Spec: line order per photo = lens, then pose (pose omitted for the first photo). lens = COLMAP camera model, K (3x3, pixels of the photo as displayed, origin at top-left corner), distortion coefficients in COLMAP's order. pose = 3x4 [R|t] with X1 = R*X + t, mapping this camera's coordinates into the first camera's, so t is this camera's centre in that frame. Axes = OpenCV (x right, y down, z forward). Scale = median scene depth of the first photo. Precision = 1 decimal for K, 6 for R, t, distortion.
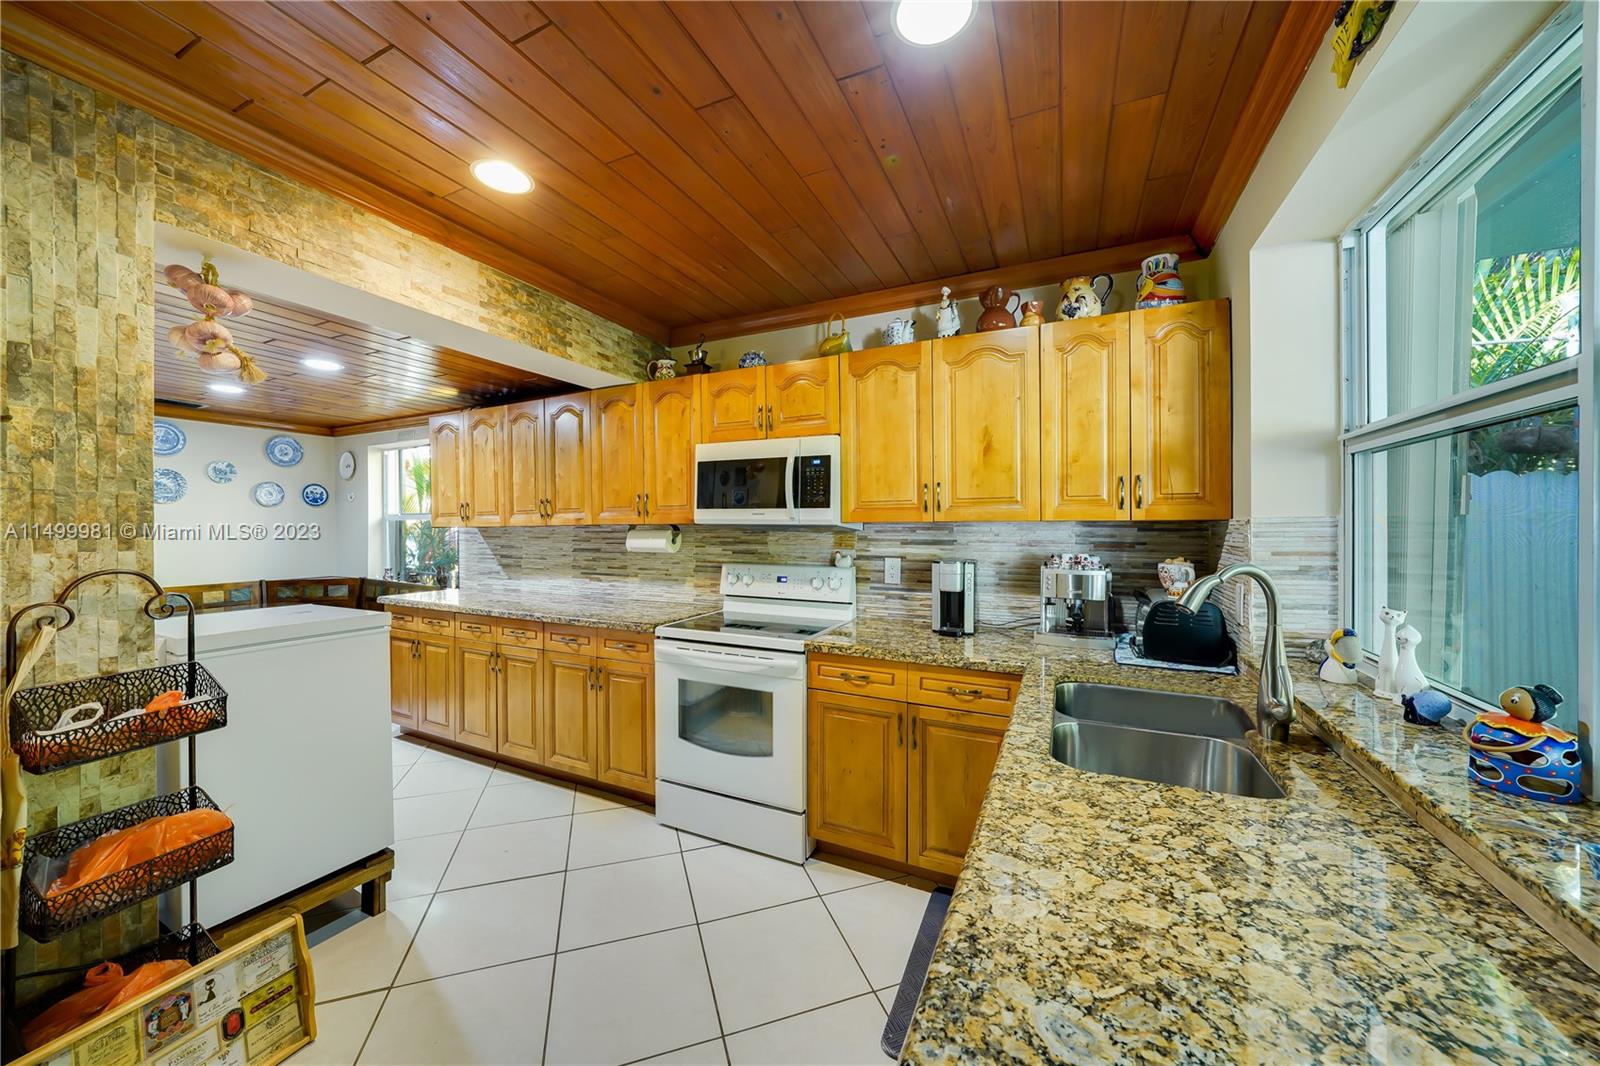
lens RADIAL K [[582.1, 0, 791.7], [0, 582.1, 533.5], [0, 0, 1]] dist [-0.000561, 0.001821]
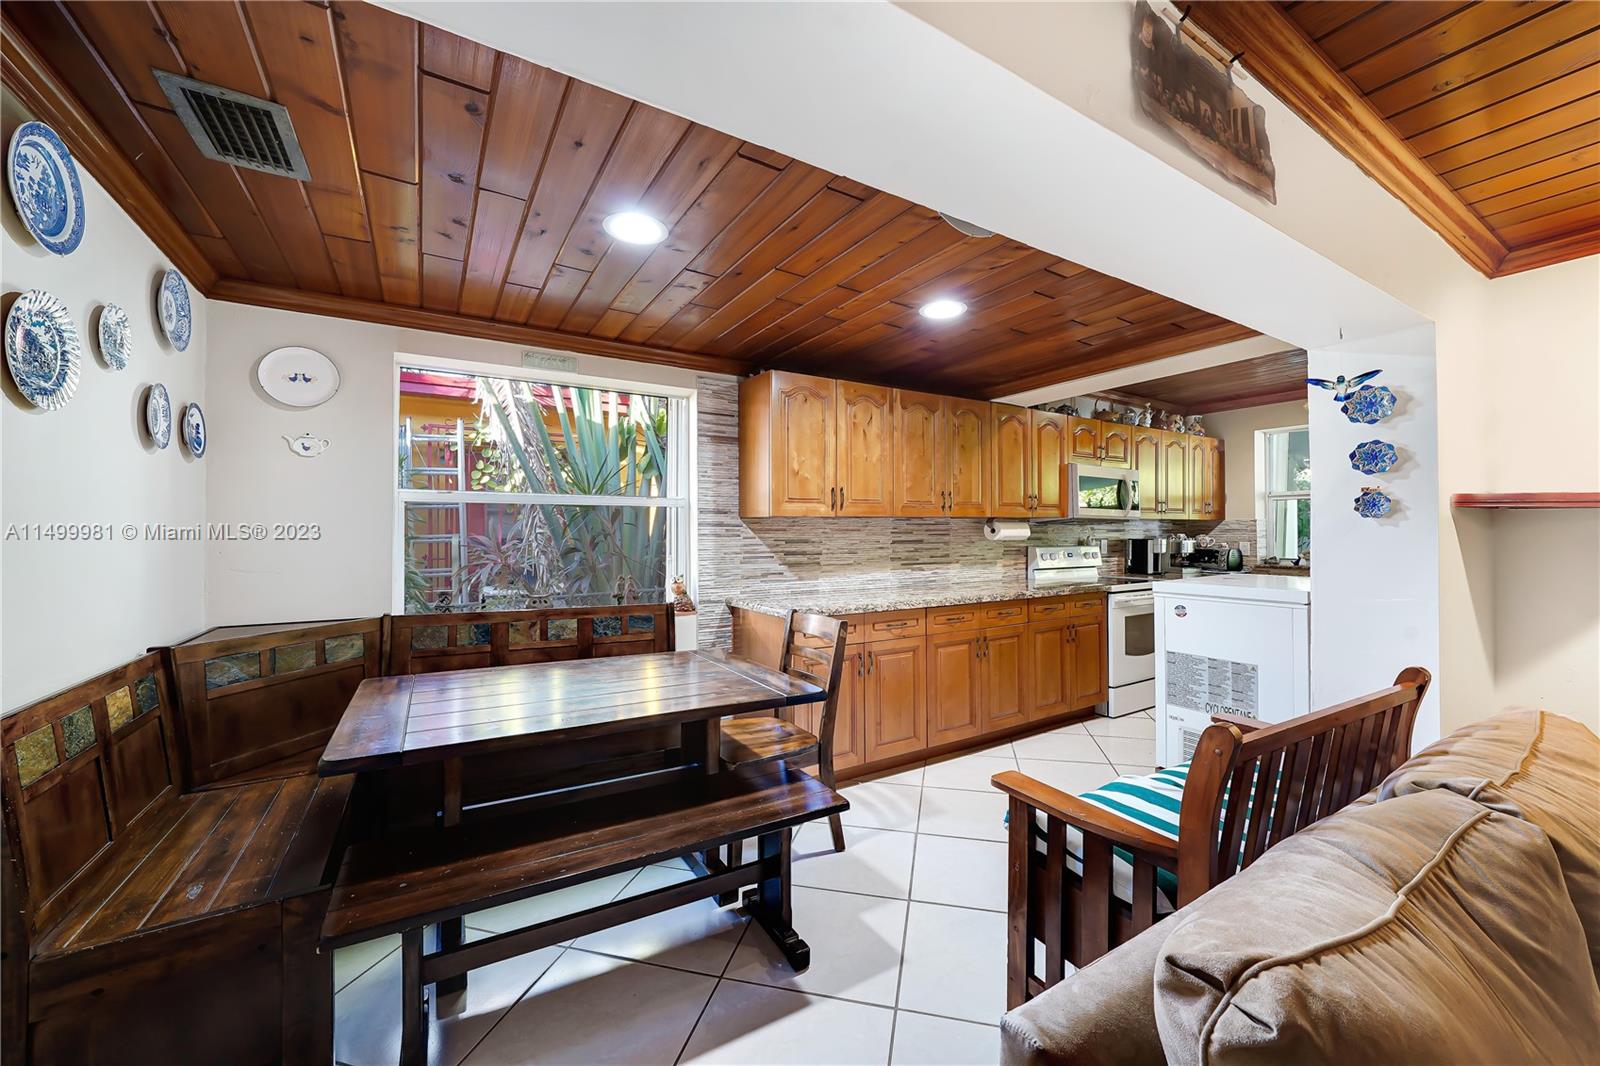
lens RADIAL K [[582.1, 0, 856.0], [0, 582.1, 519.5], [0, 0, 1]] dist [-0.000561, 0.001821]
pose [[0.513283, 0.020141, 0.857983, -1.305741], [0.011099, 0.999485, -0.030103, 0.019390], [-0.858148, 0.024975, 0.512795, 0.554670]]
